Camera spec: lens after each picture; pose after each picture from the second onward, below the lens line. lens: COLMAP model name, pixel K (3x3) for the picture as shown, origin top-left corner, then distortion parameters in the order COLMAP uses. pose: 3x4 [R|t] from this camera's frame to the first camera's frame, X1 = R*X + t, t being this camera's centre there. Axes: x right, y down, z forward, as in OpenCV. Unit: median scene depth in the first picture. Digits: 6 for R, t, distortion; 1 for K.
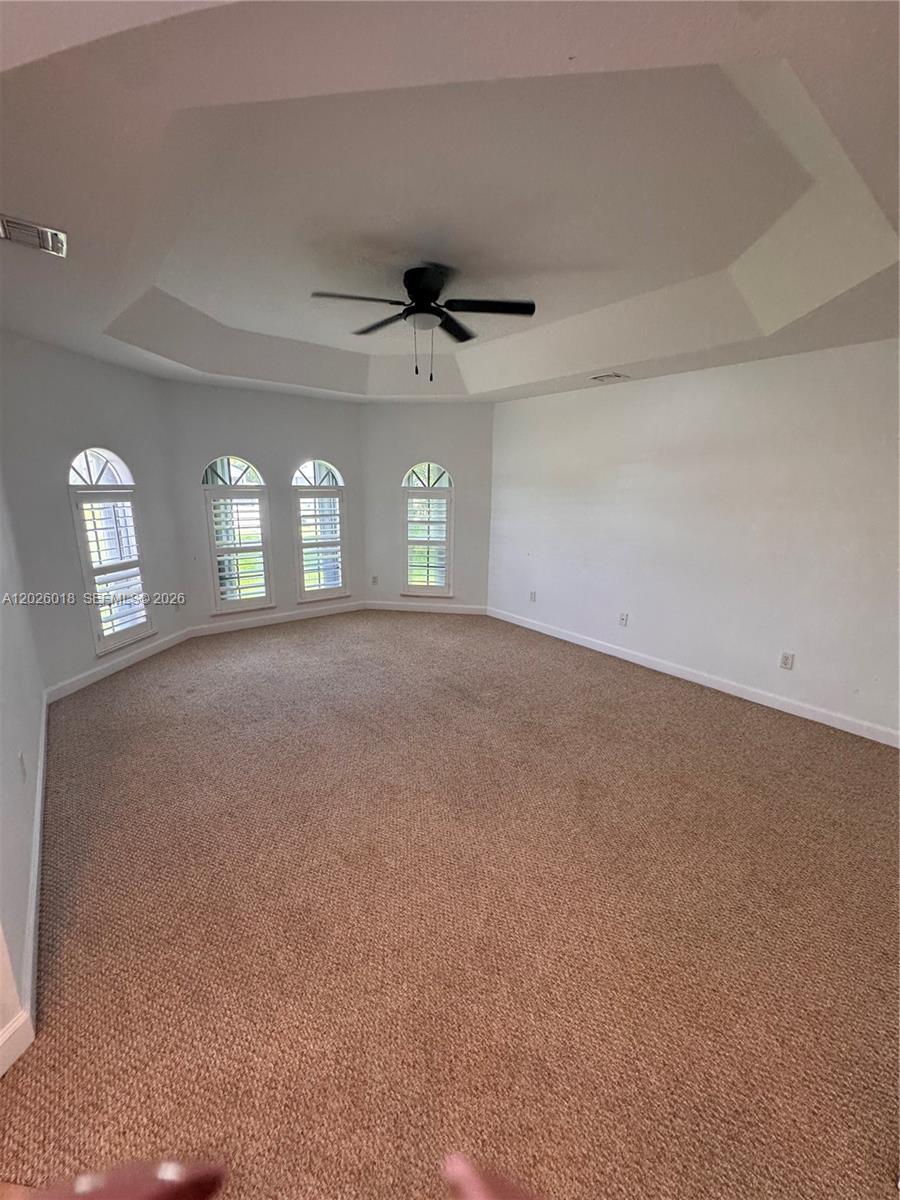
lens RADIAL K [[482.4, 0, 444.5], [0, 482.4, 597.4], [0, 0, 1]] dist [-0.004241, 0.000257]
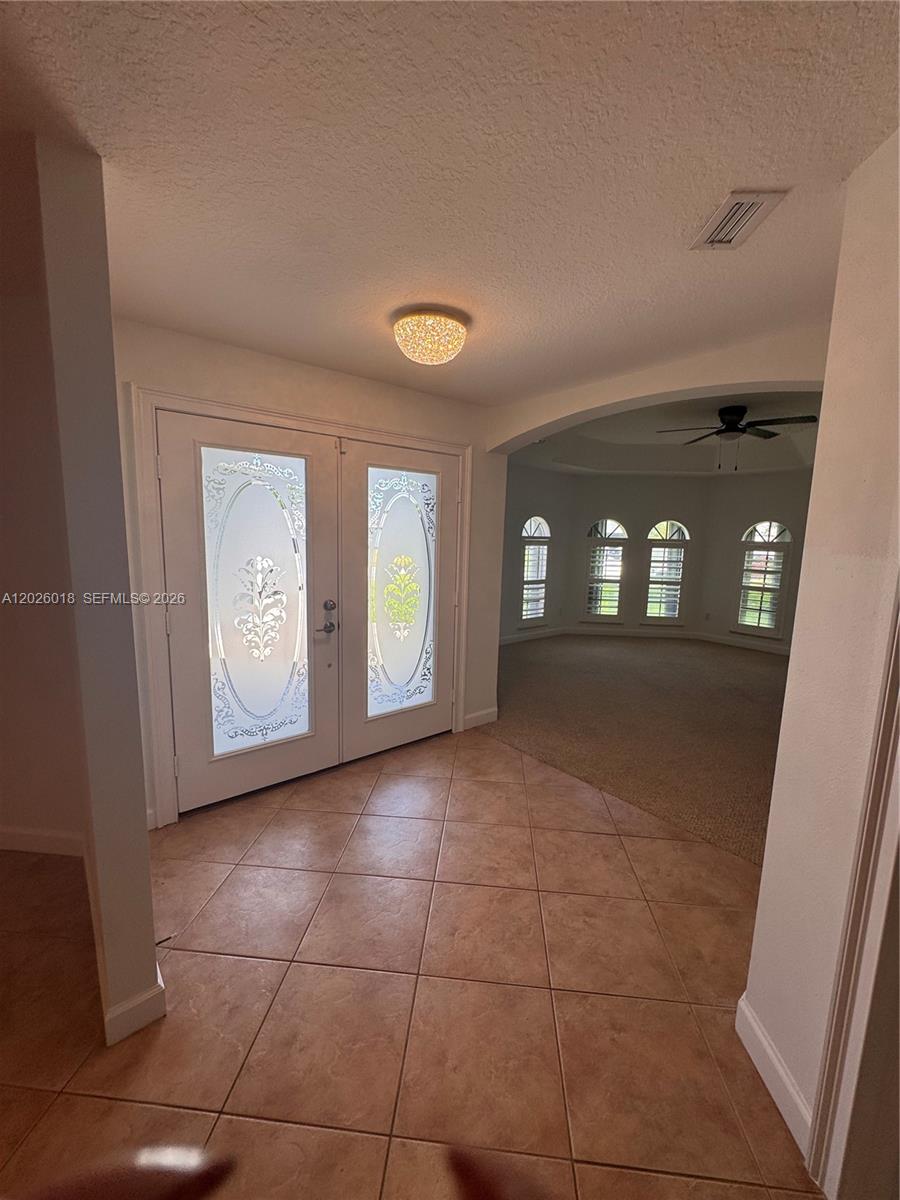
lens RADIAL K [[482.4, 0, 447.3], [0, 482.4, 600.5], [0, 0, 1]] dist [-0.004241, 0.000257]
pose [[0.728683, 0.102359, -0.677158, 0.235195], [-0.169828, 0.984891, -0.033873, 0.094807], [0.663460, 0.139683, 0.735057, -0.405596]]
